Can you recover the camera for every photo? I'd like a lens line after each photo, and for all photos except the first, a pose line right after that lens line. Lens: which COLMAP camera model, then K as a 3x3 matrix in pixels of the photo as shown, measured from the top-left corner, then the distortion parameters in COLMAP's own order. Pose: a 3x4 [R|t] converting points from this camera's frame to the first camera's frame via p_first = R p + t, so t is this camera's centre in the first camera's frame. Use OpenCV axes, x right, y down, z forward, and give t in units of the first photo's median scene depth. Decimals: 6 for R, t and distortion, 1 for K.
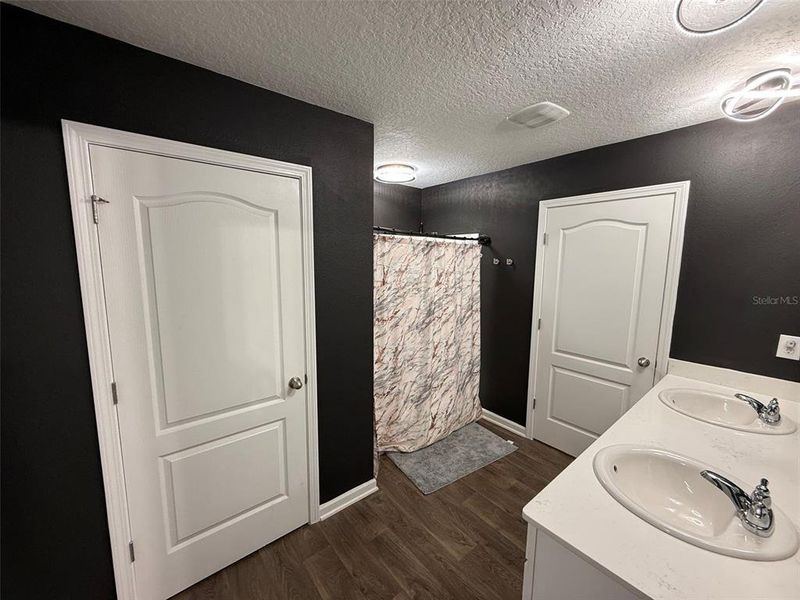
lens RADIAL K [[318.1, 0, 401.7], [0, 318.1, 300.5], [0, 0, 1]] dist [0.000232, -0.000175]
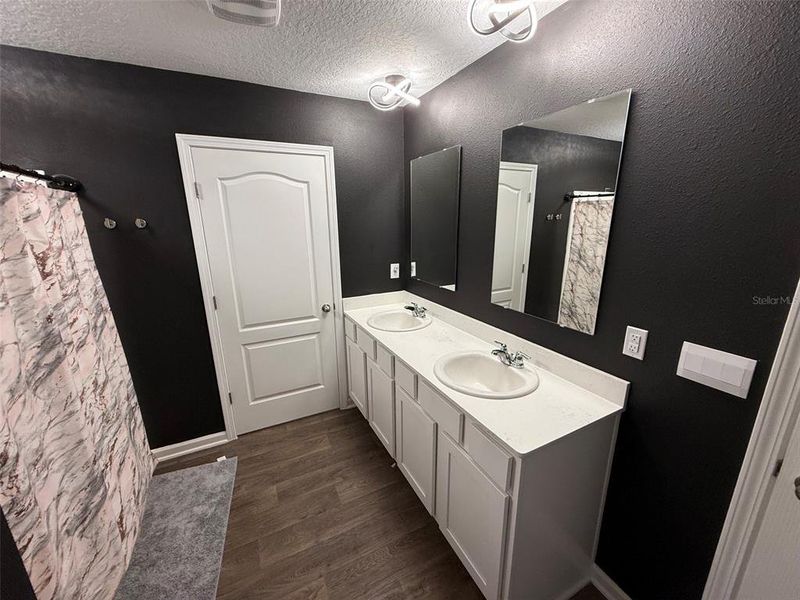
lens RADIAL K [[318.1, 0, 398.1], [0, 318.1, 298.7], [0, 0, 1]] dist [0.000232, -0.000175]
pose [[0.222193, -0.254582, 0.941179, -0.213328], [0.140345, 0.963608, 0.227516, -0.053558], [-0.964849, 0.081537, 0.249836, 0.390674]]
